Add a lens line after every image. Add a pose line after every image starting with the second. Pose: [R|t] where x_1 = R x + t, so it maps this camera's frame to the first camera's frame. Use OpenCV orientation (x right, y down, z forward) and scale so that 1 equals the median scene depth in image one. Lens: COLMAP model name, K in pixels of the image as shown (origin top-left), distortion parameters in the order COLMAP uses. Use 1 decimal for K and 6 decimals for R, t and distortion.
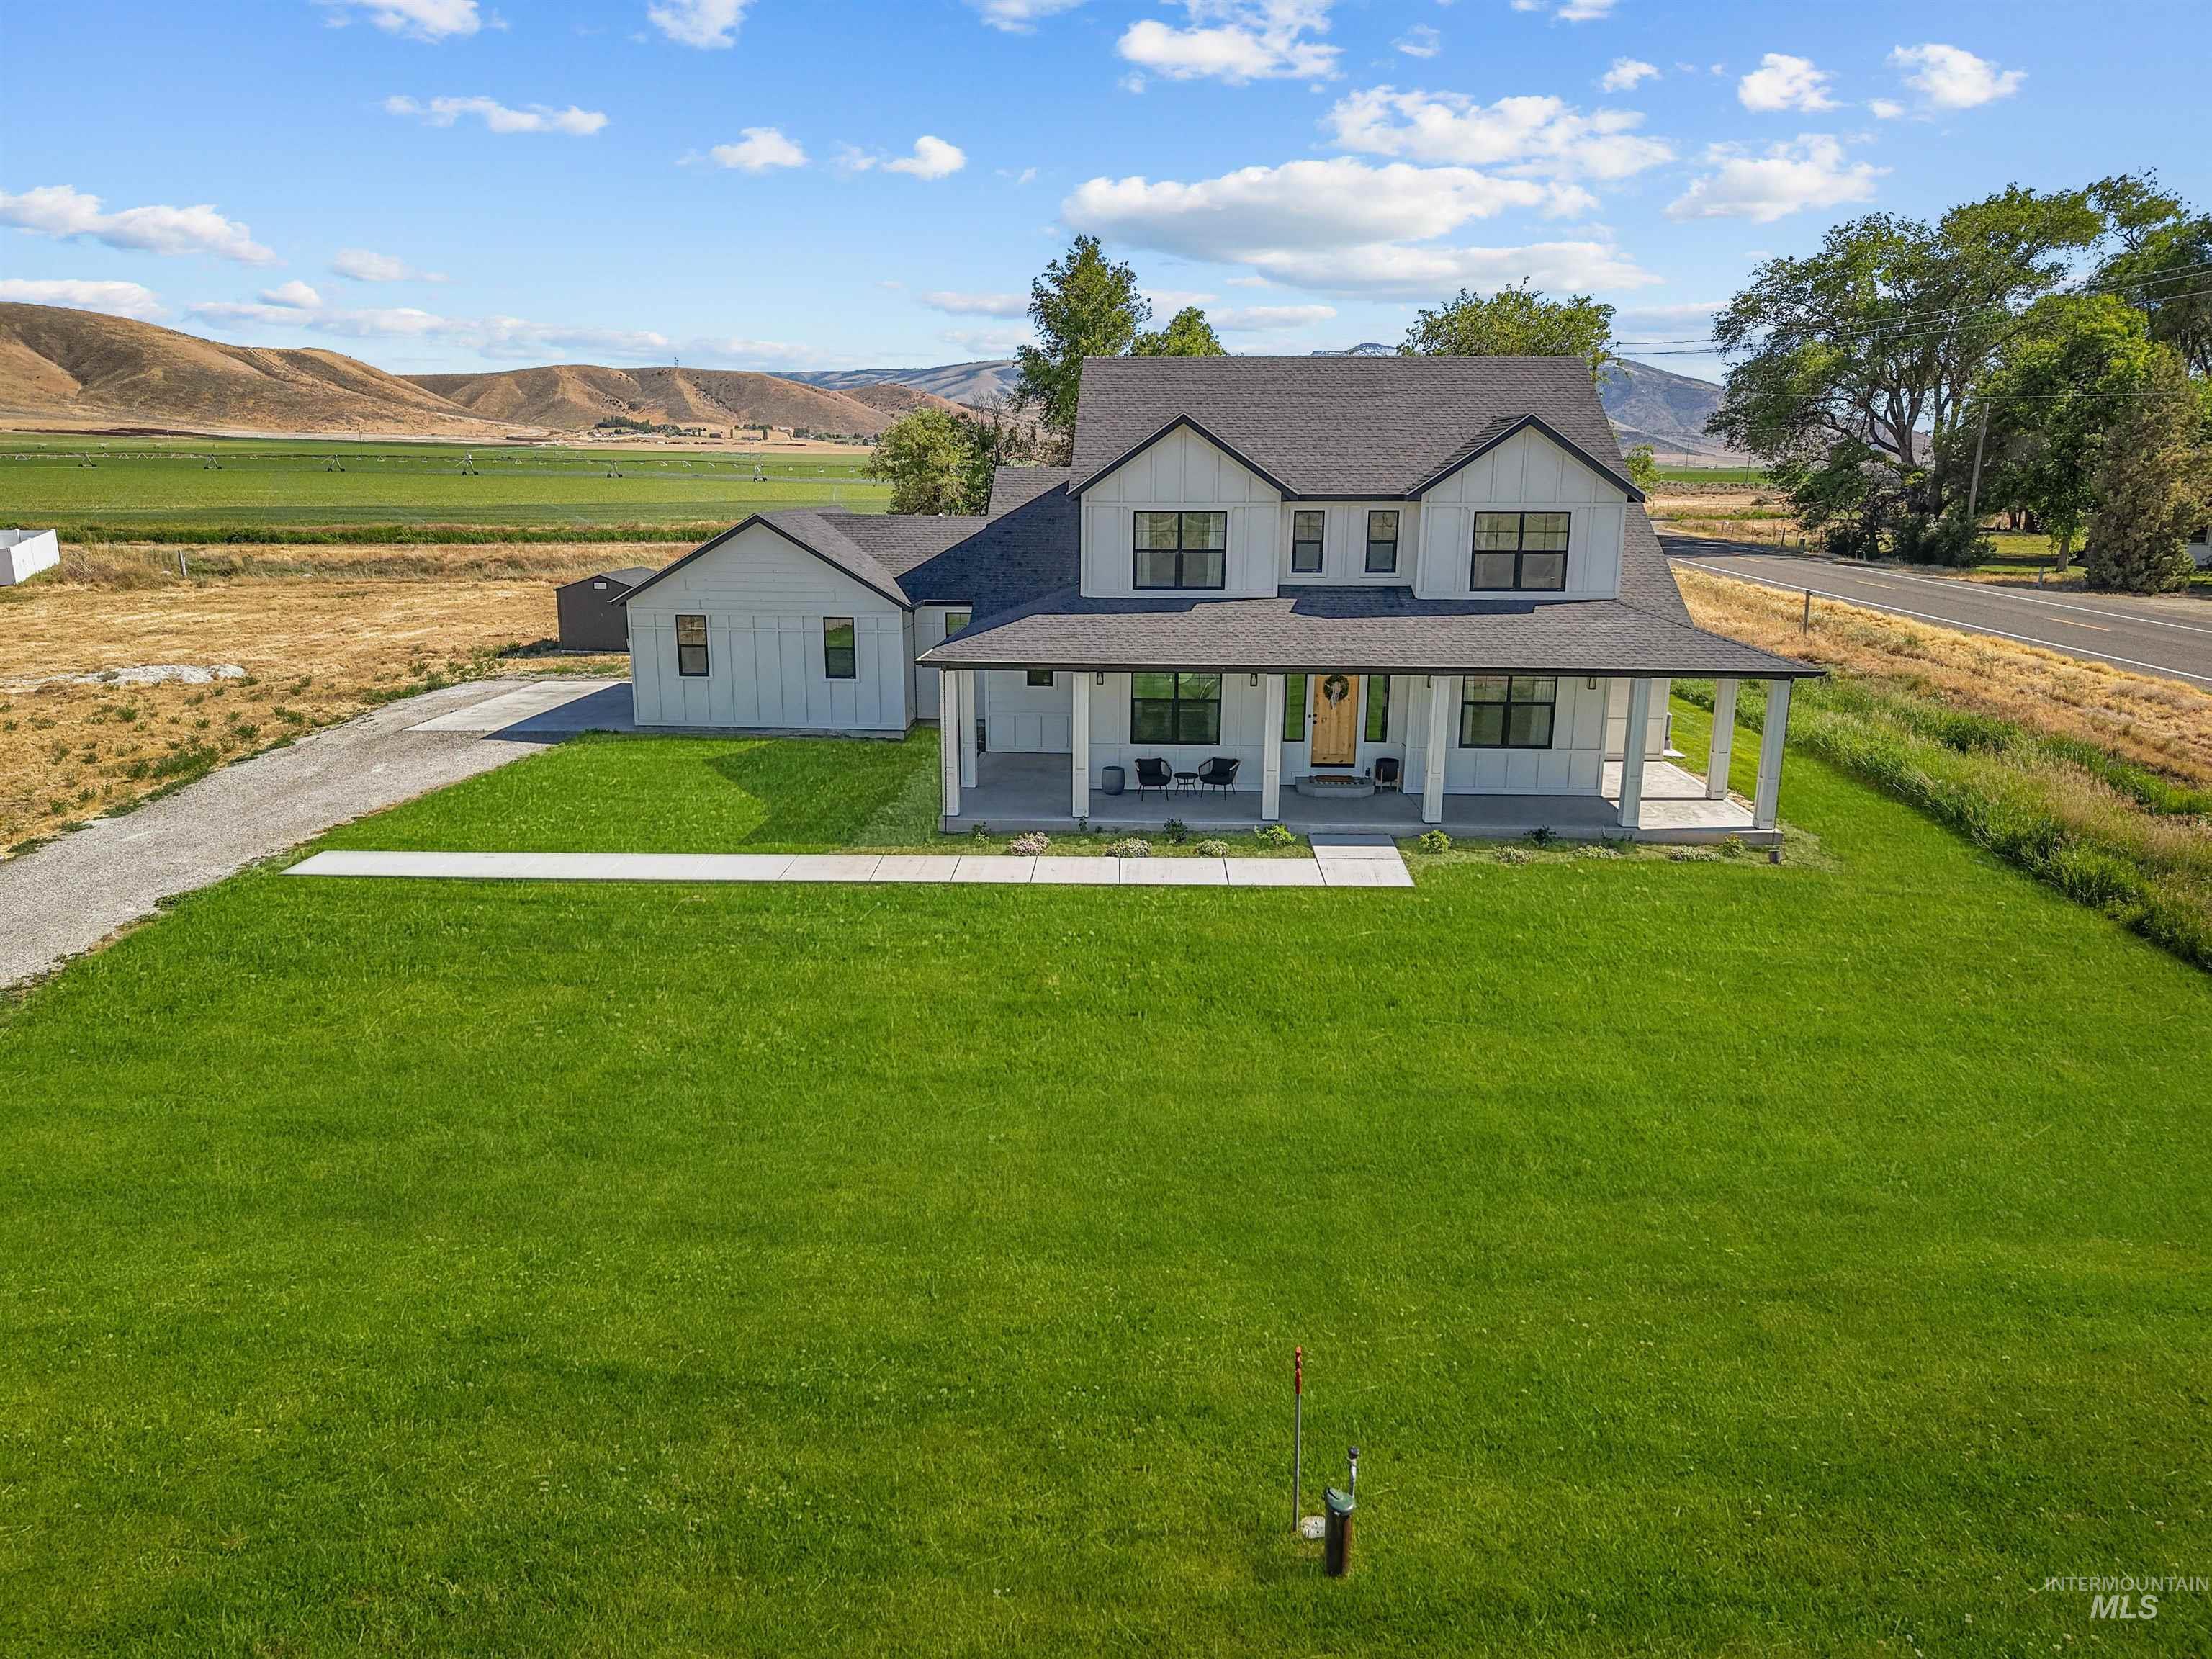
lens RADIAL K [[1504.4, 0, 1098.9], [0, 1504.4, 834.5], [0, 0, 1]] dist [0.022182, -0.026756]
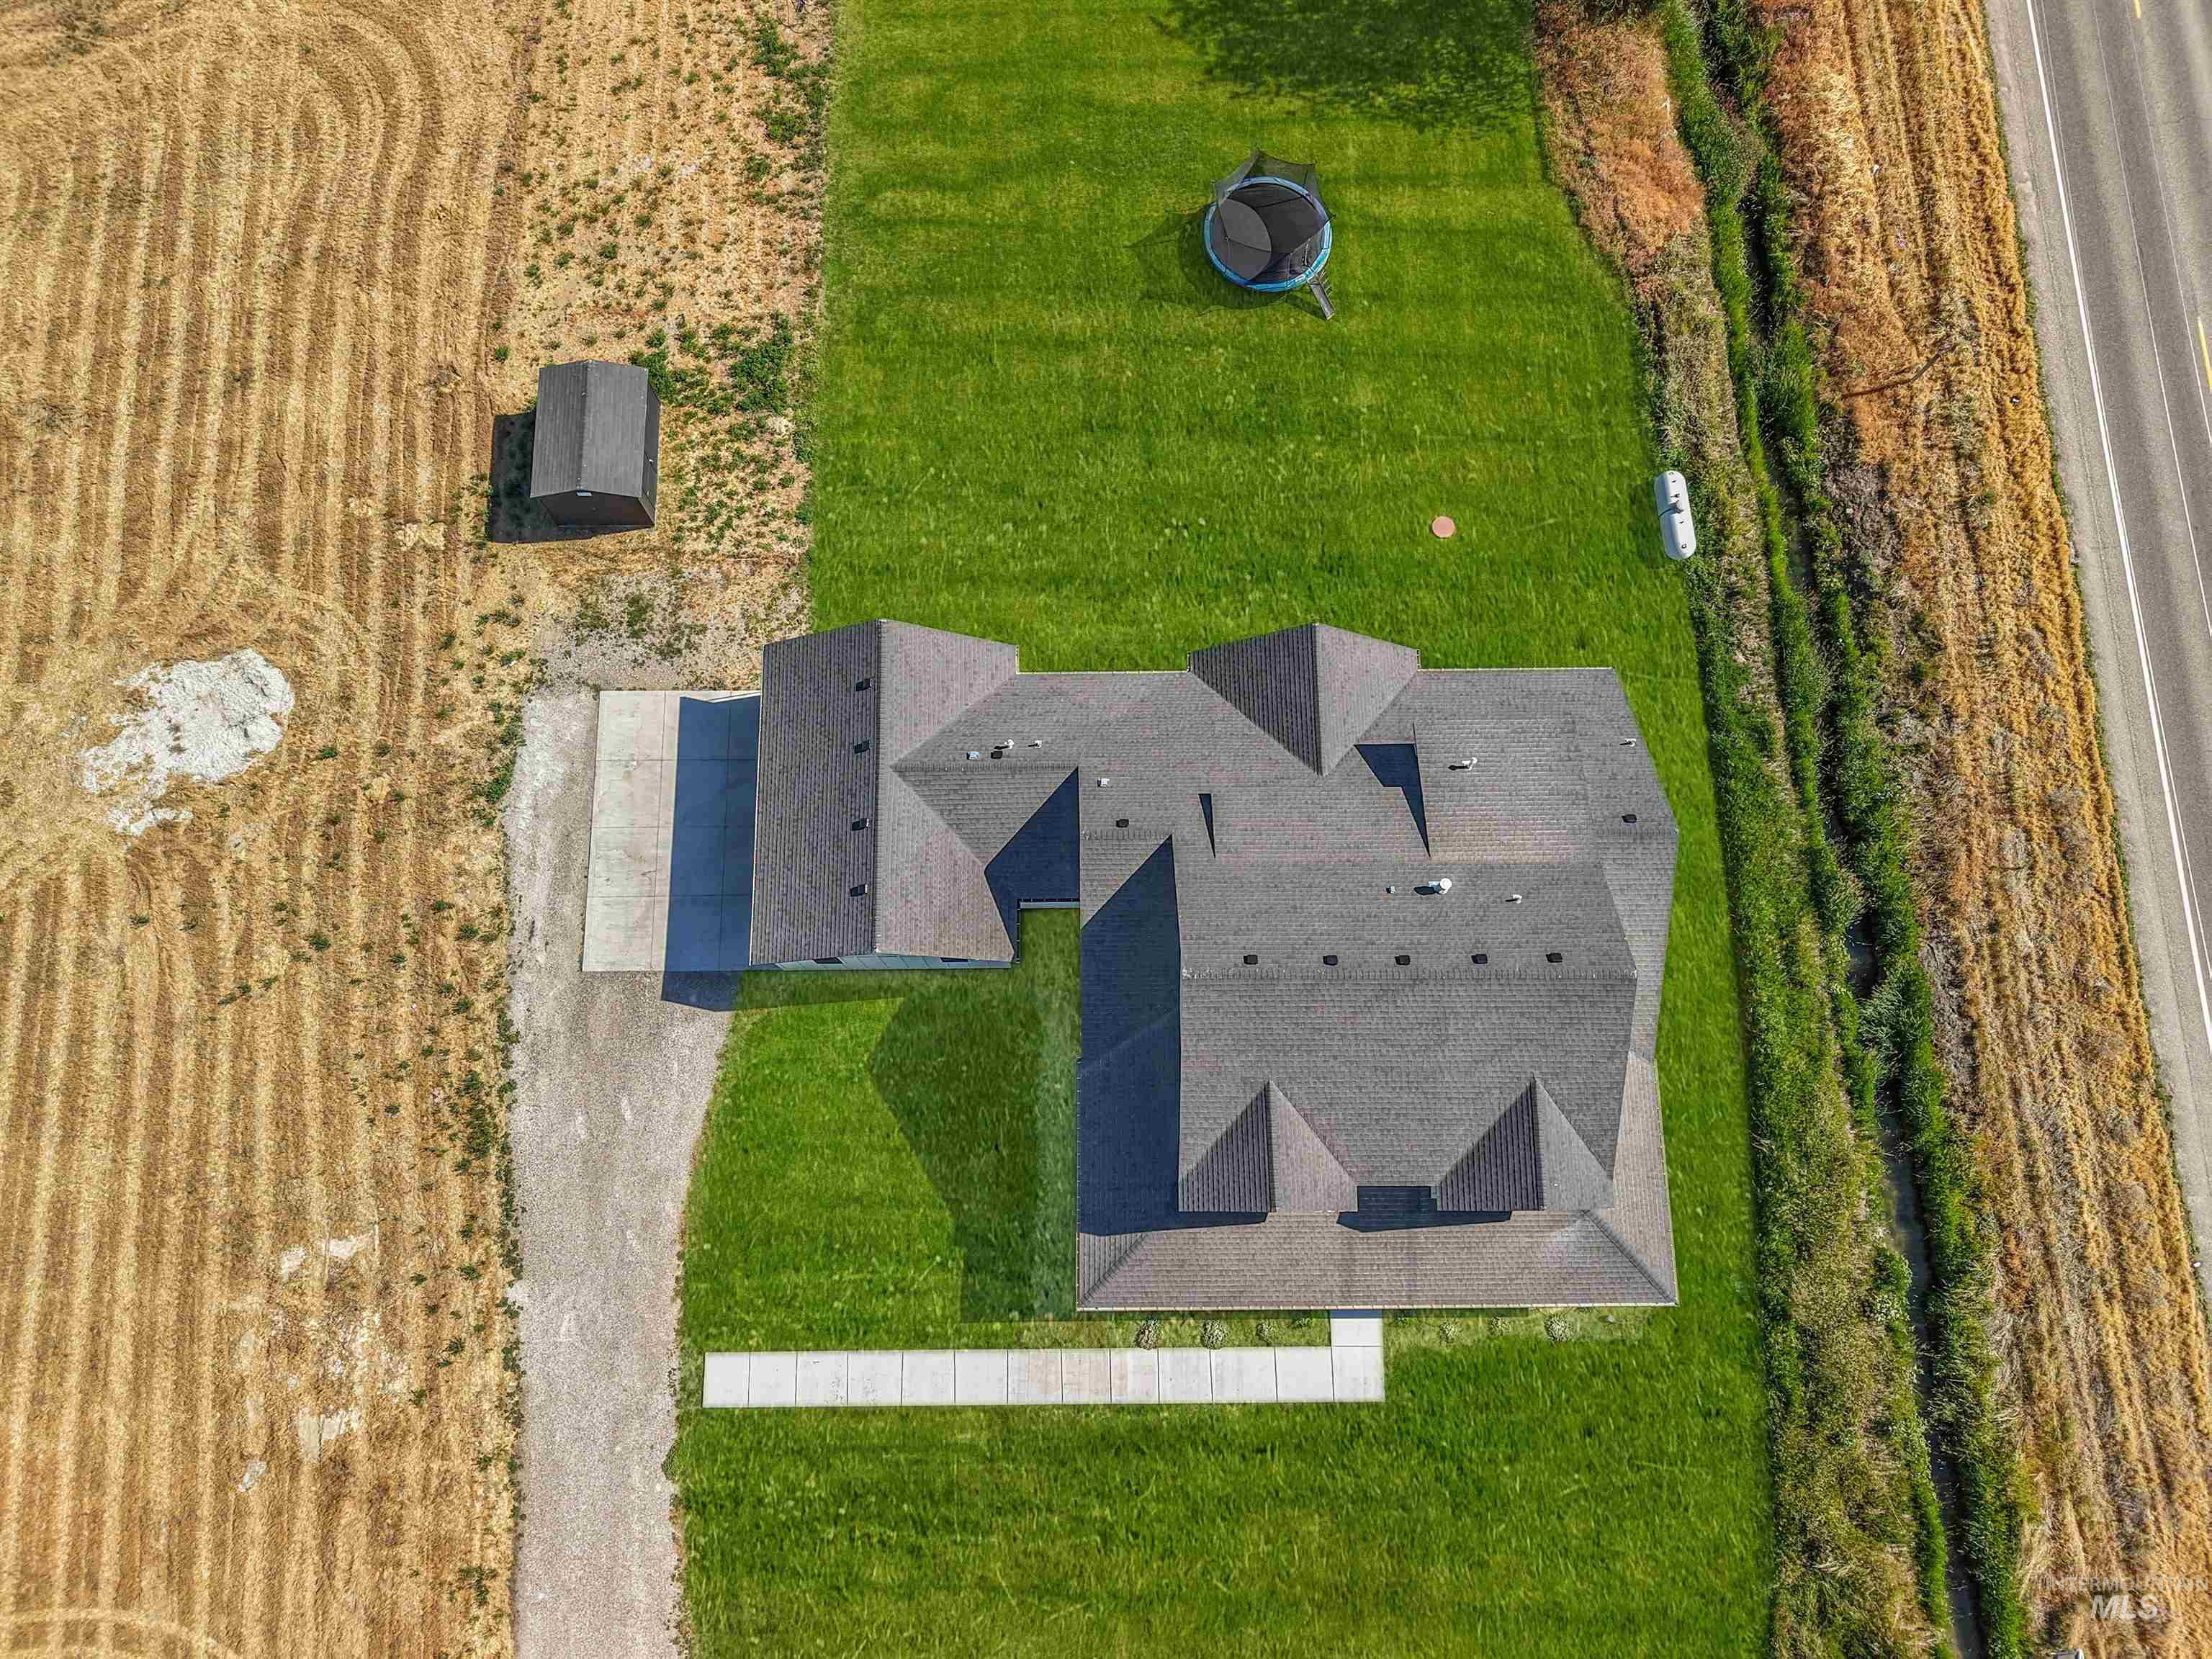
lens RADIAL K [[1504.4, 0, 1098.9], [0, 1504.4, 834.5], [0, 0, 1]] dist [0.022182, -0.026756]
pose [[0.997645, -0.060933, 0.031484, -0.067487], [-0.002037, 0.432517, 0.901623, -0.927022], [-0.068556, -0.899564, 0.431375, 0.437906]]
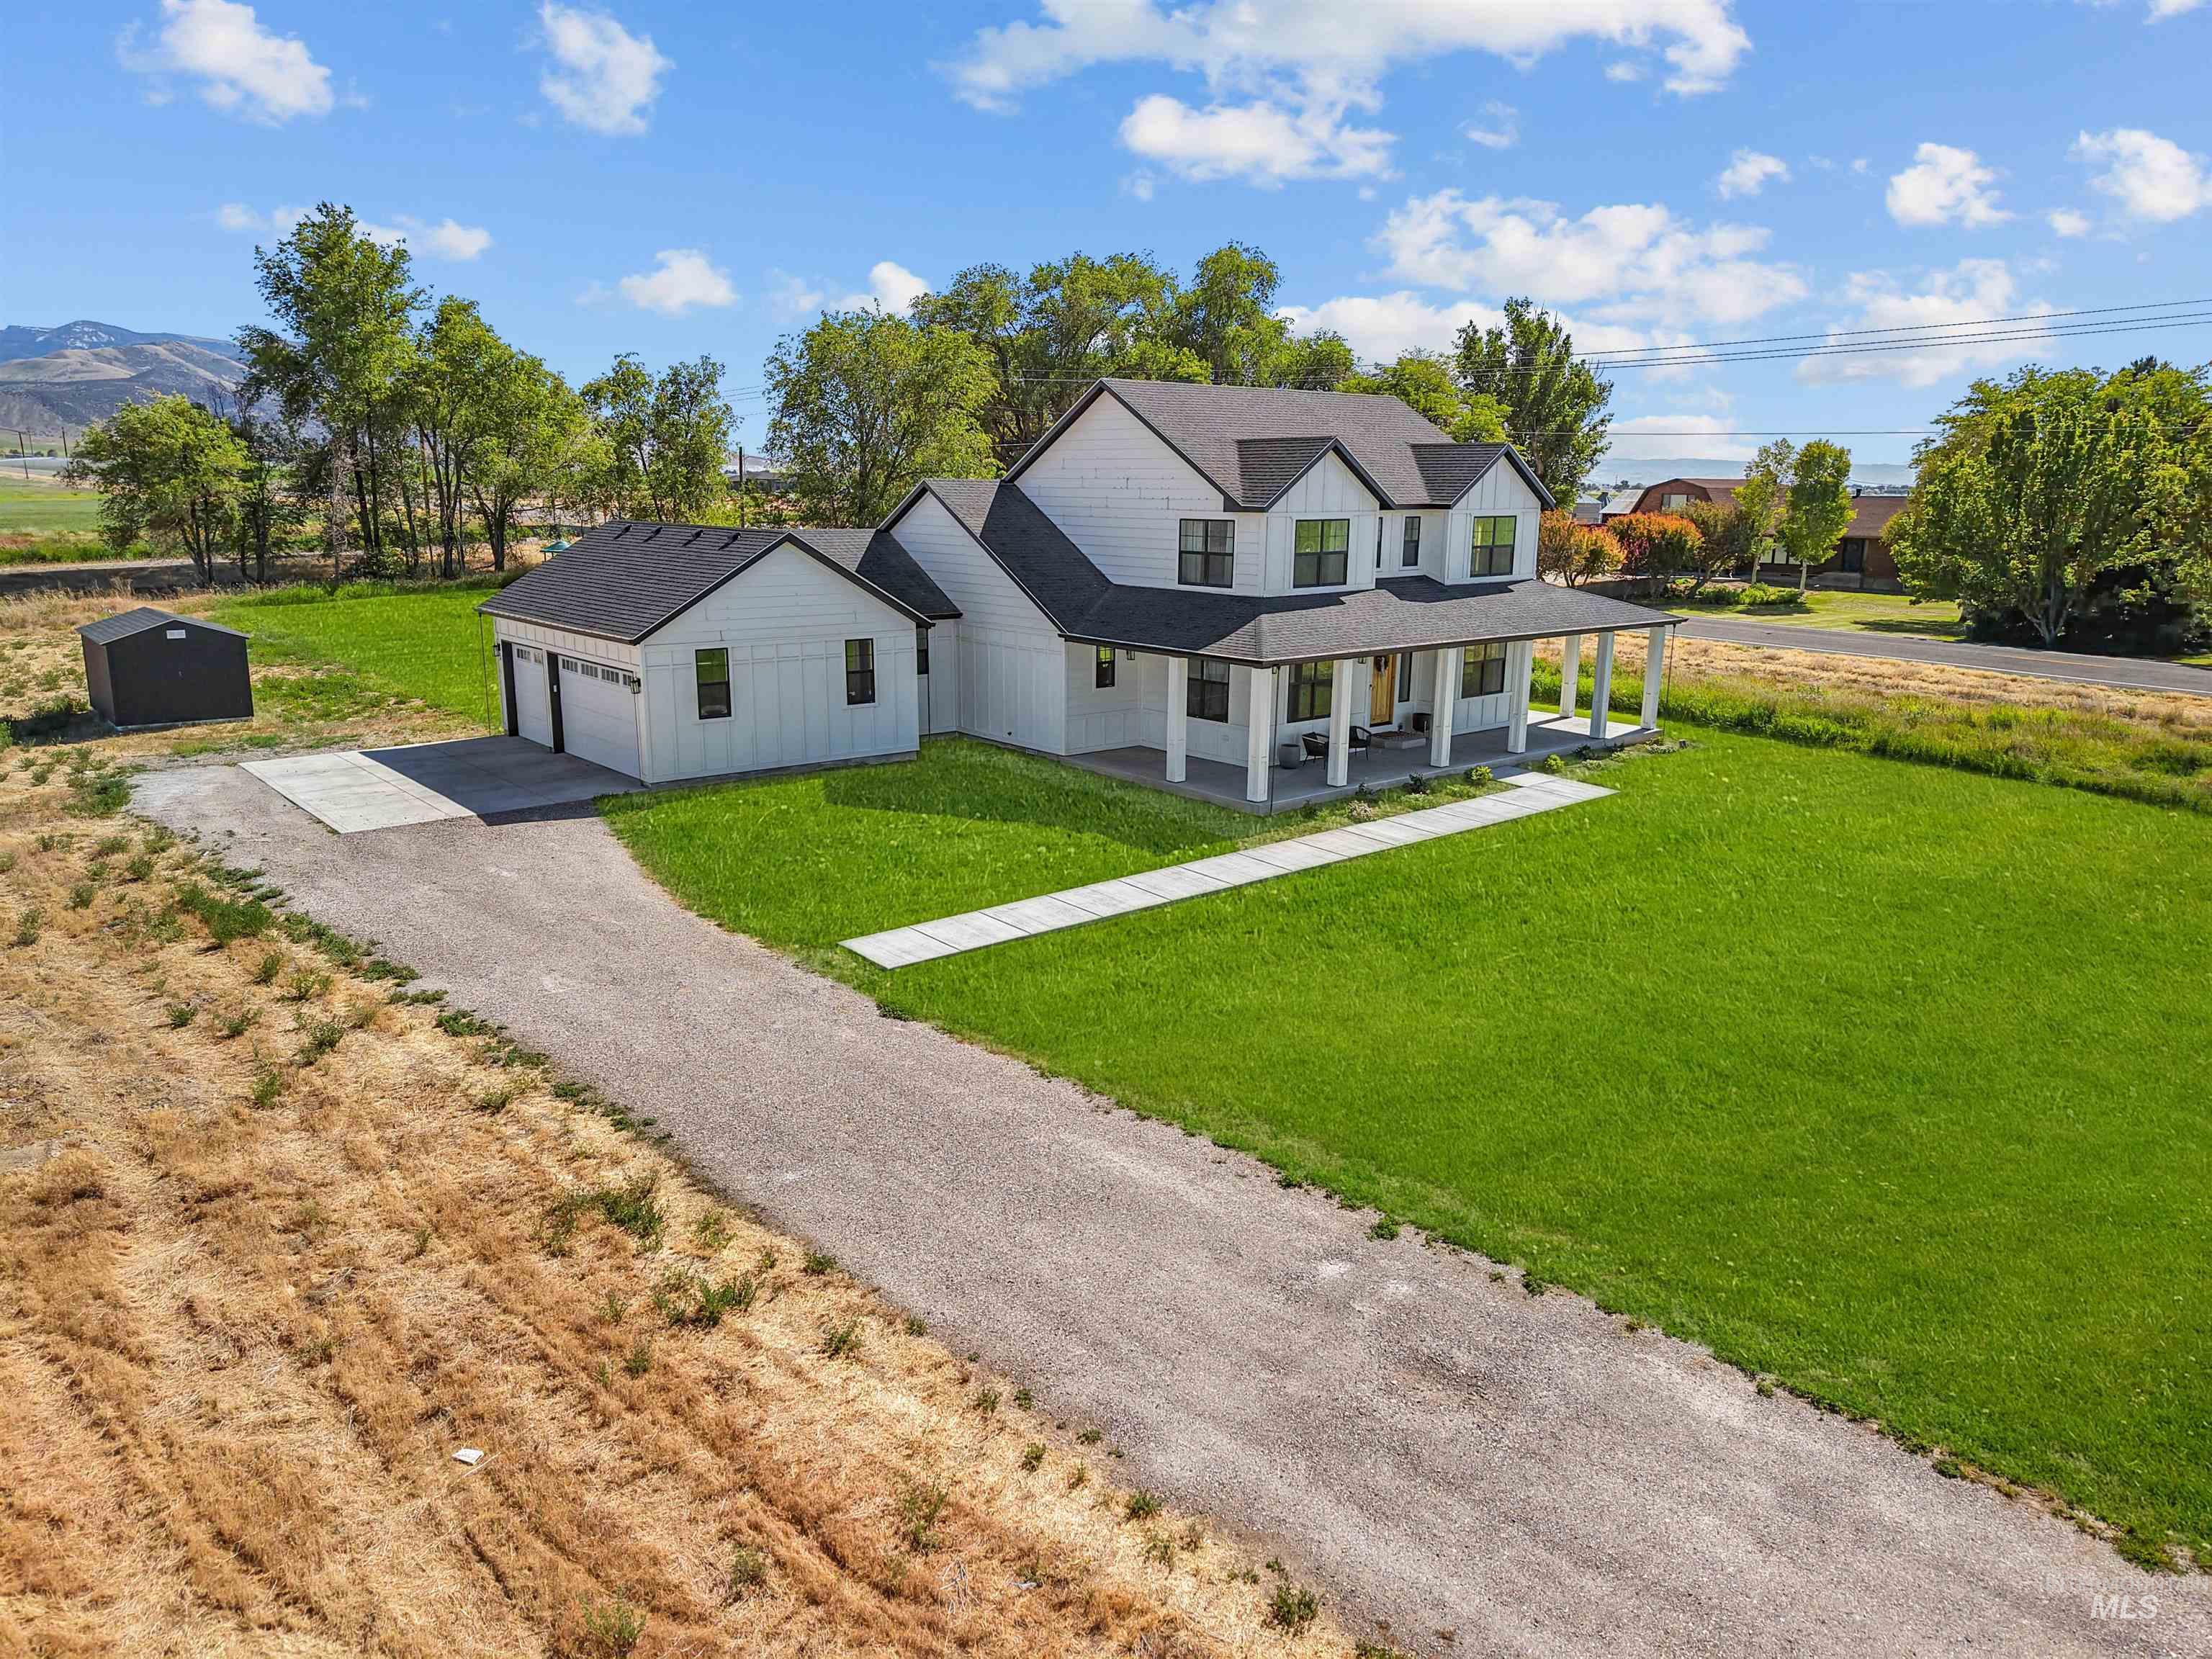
lens RADIAL K [[1504.4, 0, 1098.9], [0, 1504.4, 834.5], [0, 0, 1]] dist [0.022182, -0.026756]
pose [[0.723829, -0.157337, 0.671801, -0.539647], [0.157657, 0.985610, 0.060965, -0.043000], [-0.671726, 0.061786, 0.738219, 0.157140]]
